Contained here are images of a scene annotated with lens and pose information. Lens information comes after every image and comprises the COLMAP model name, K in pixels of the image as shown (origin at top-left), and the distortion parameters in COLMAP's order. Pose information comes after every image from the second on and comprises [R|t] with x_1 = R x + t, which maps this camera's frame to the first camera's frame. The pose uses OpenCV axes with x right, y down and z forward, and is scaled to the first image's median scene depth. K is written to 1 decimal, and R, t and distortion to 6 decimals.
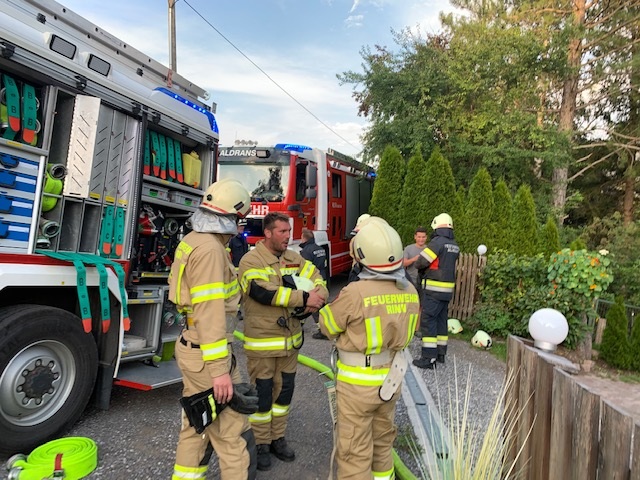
lens RADIAL K [[490.9, 0, 319.4], [0, 490.9, 230.7], [0, 0, 1]] dist [0.002193, -0.002527]
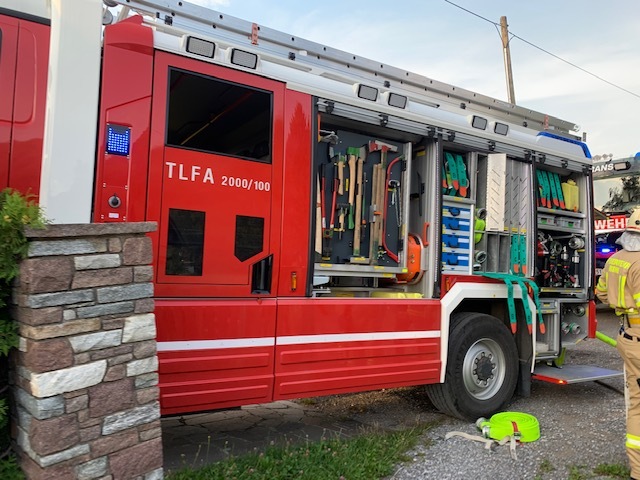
lens RADIAL K [[493.7, 0, 320.0], [0, 493.7, 240.0], [0, 0, 1]] dist [0.005611, 0.000512]
pose [[0.813691, -0.085983, -0.574903, -0.101412], [0.072732, 0.996287, -0.046064, -0.015545], [0.576730, -0.004332, 0.816924, -0.319091]]
